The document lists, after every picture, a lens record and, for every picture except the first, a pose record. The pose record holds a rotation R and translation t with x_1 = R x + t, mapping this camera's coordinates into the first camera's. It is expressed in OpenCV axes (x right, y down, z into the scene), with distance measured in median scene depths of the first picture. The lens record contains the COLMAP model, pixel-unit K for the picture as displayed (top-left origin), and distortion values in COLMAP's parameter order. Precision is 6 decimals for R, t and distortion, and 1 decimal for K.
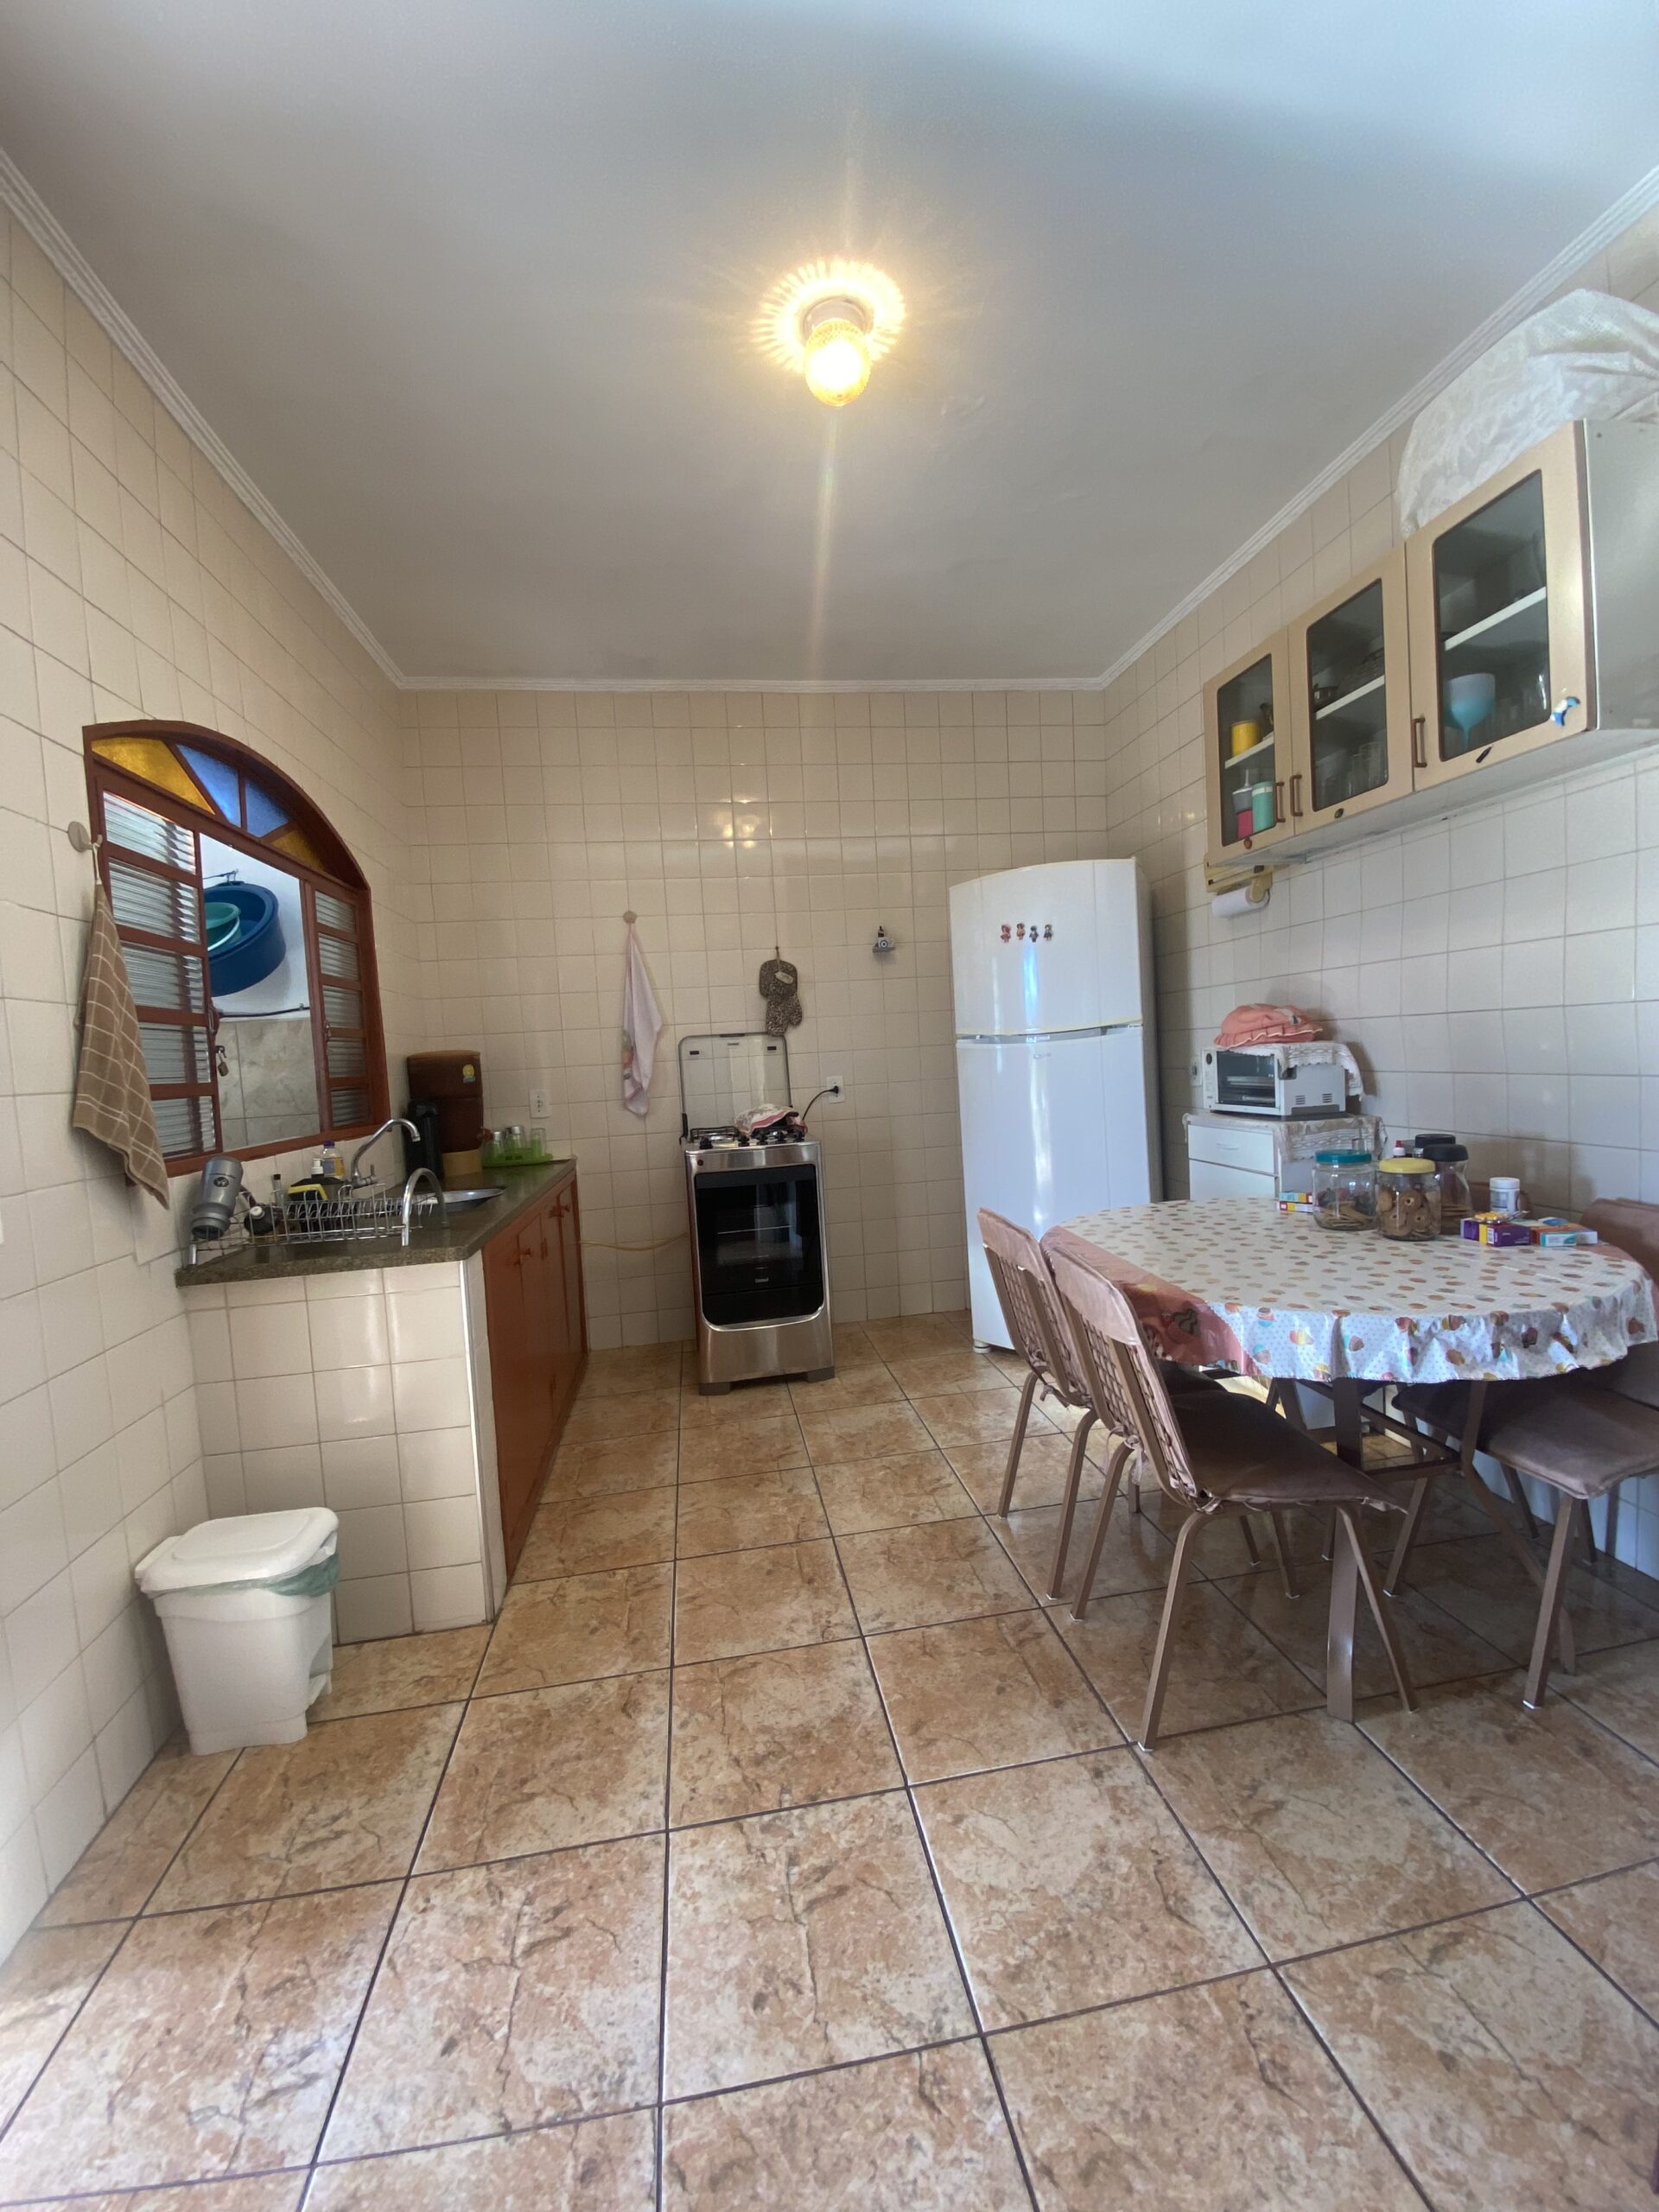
lens RADIAL K [[902.7, 0, 836.2], [0, 902.7, 1102.0], [0, 0, 1]] dist [-0.001072, -0.010691]
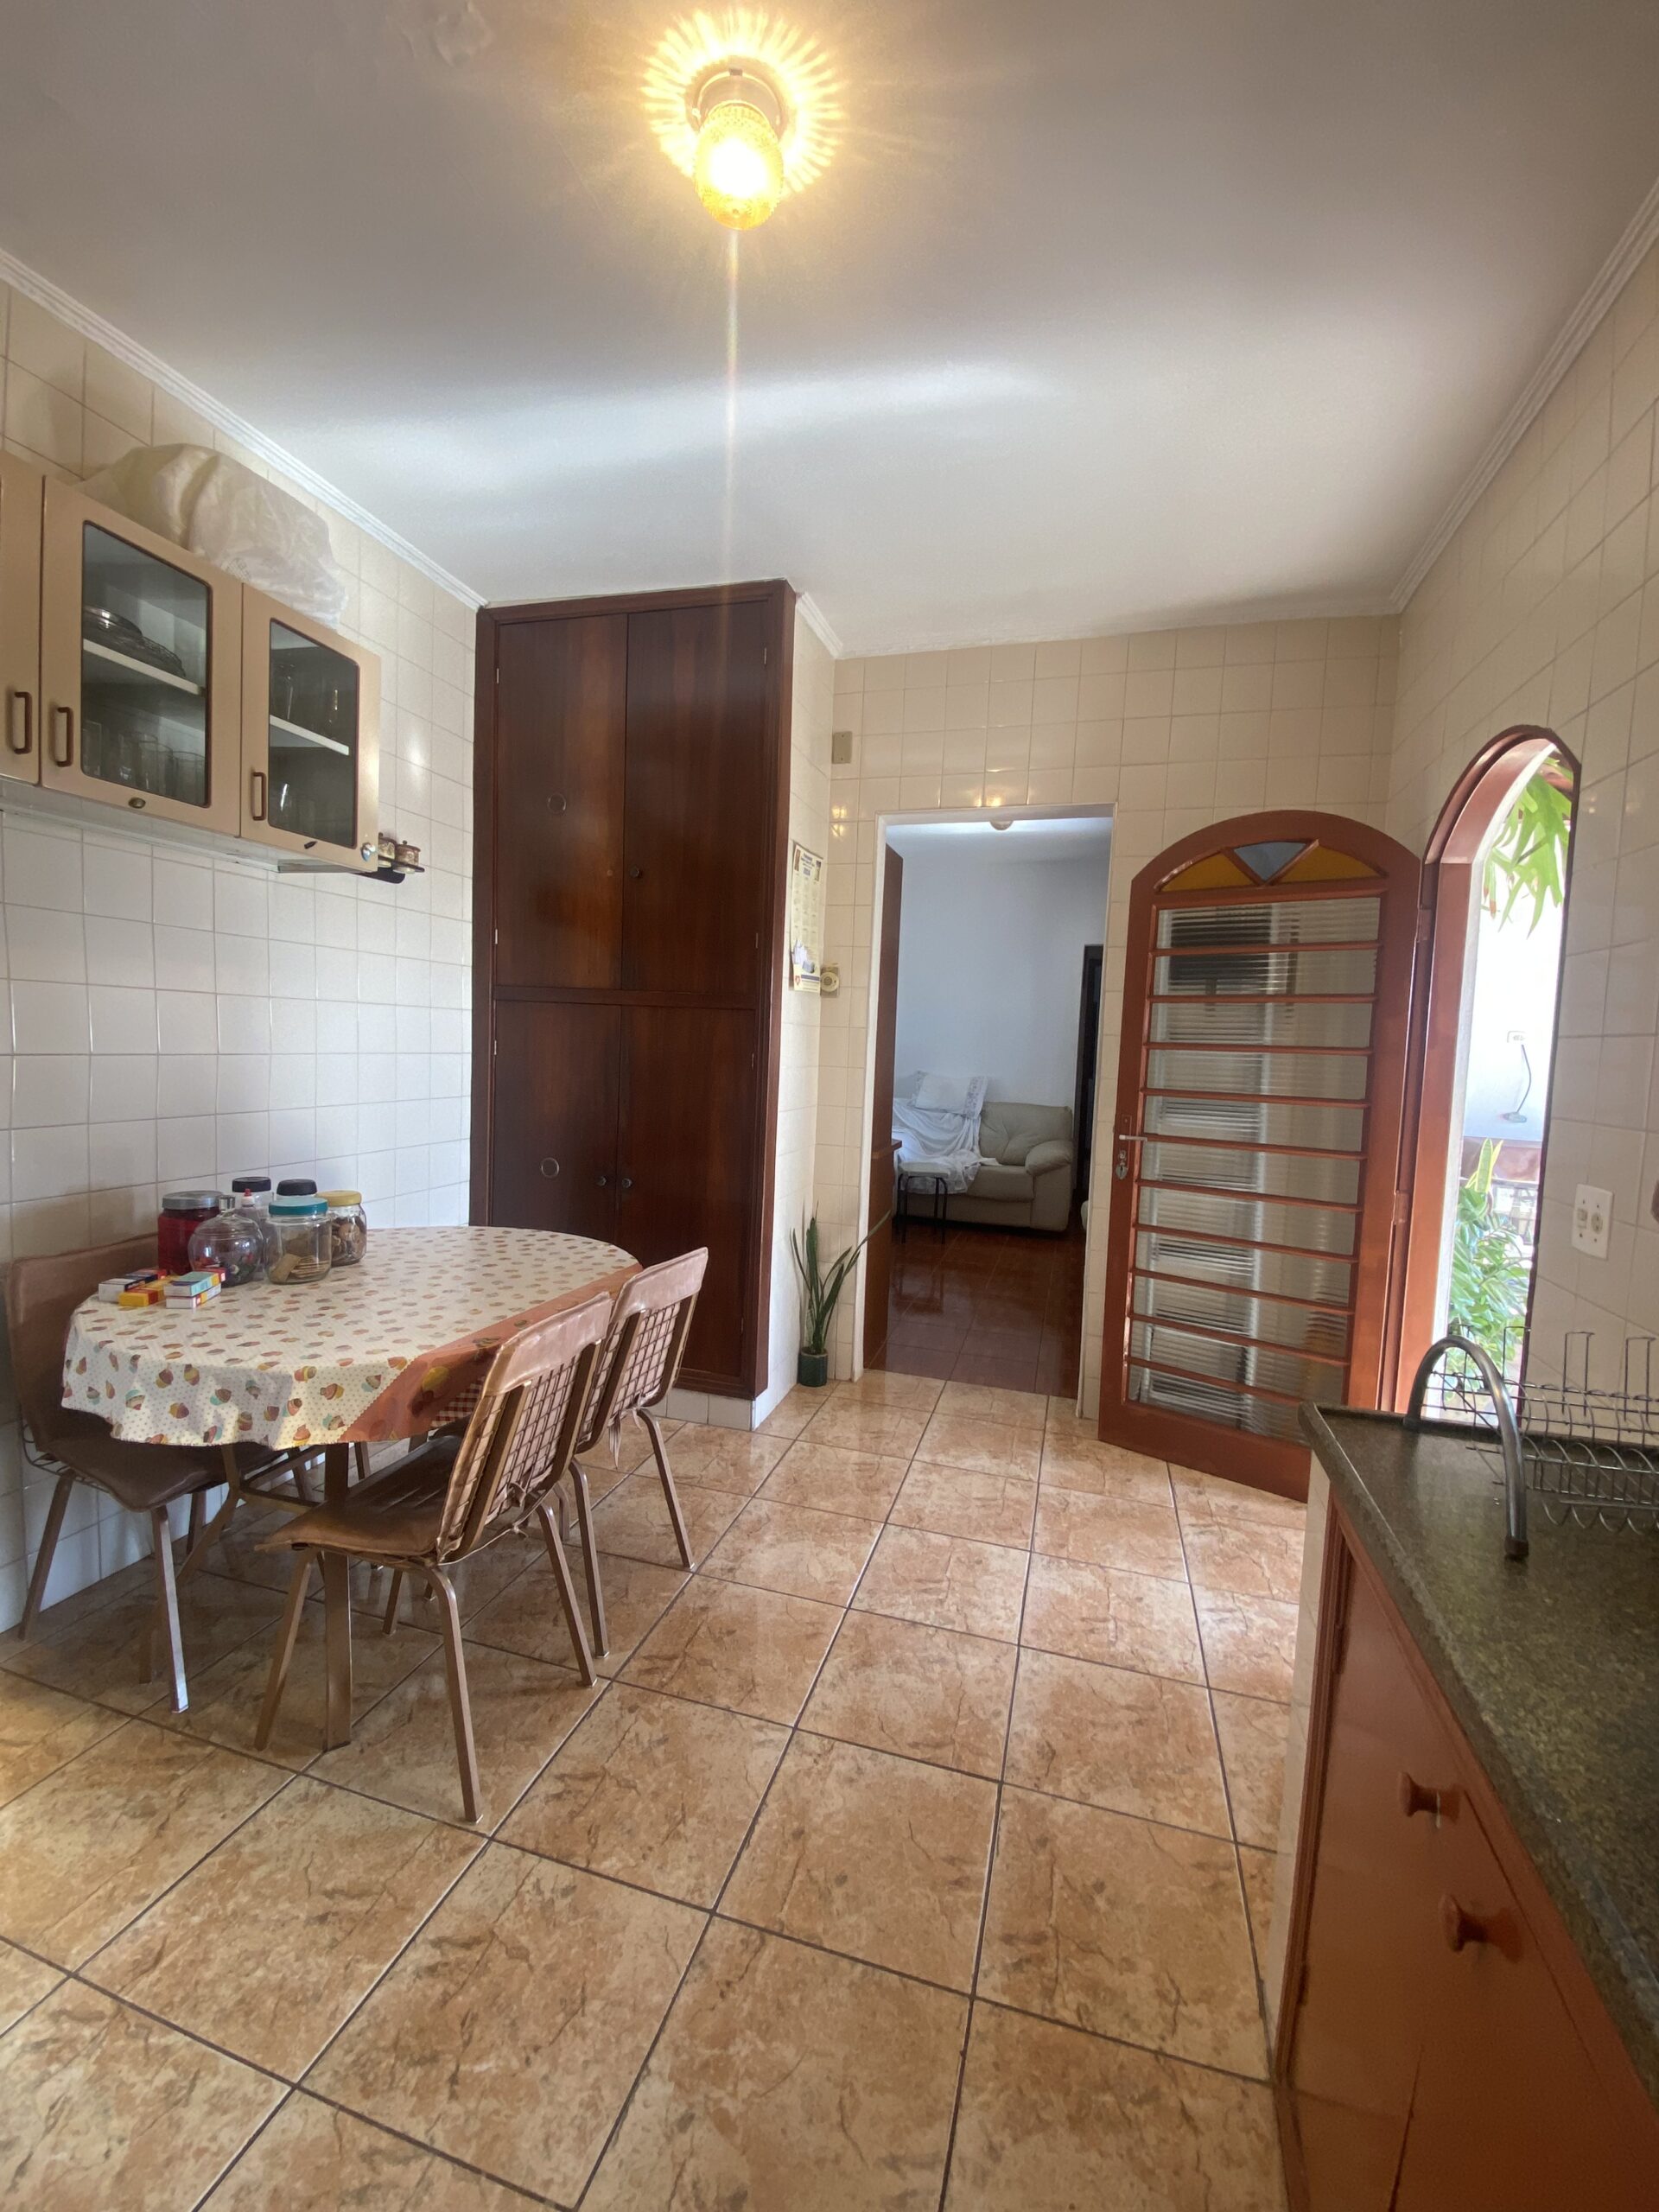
lens RADIAL K [[902.7, 0, 833.3], [0, 902.7, 1102.9], [0, 0, 1]] dist [-0.001072, -0.010691]
pose [[-0.905517, -0.004586, 0.424285, -0.399139], [0.037956, 0.995057, 0.091761, -0.127432], [-0.422609, 0.099196, -0.900867, 1.773401]]
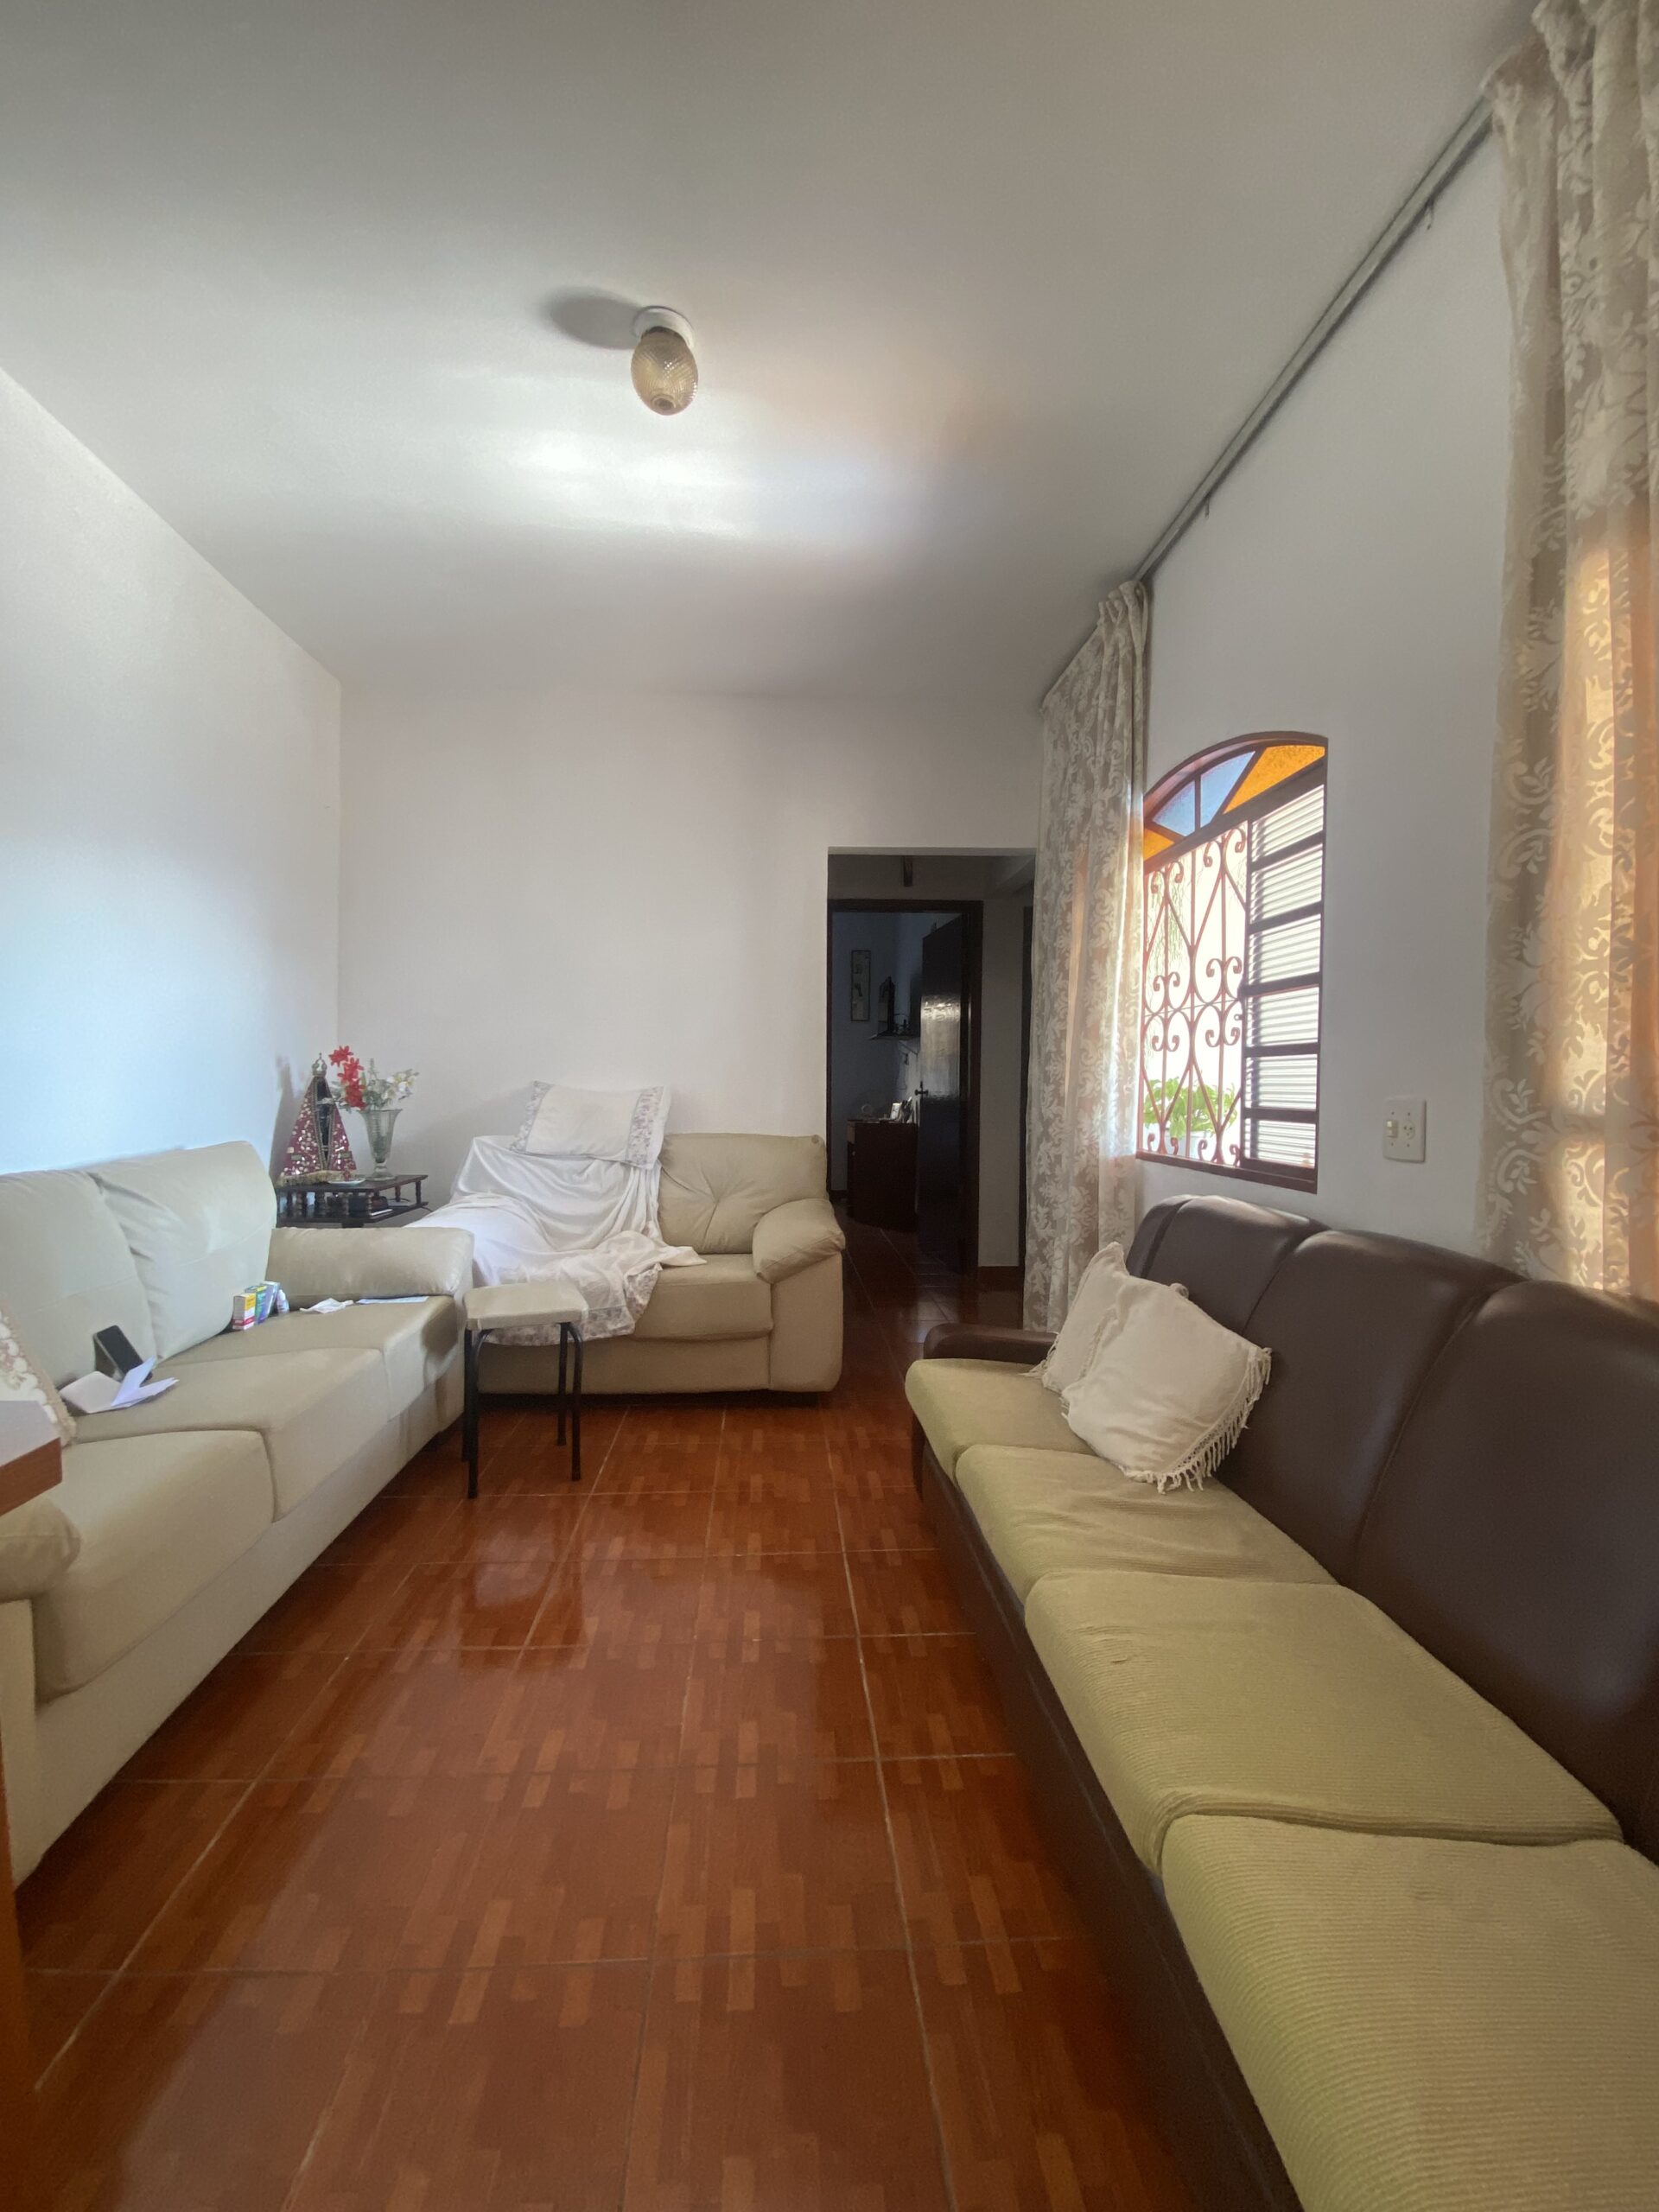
lens RADIAL K [[902.7, 0, 832.3], [0, 902.7, 1106.7], [0, 0, 1]] dist [-0.001072, -0.010691]
pose [[-0.992948, 0.044359, 0.109936, -0.199059], [0.053651, 0.995099, 0.083058, -0.055655], [-0.105713, 0.088371, -0.990462, 0.991330]]
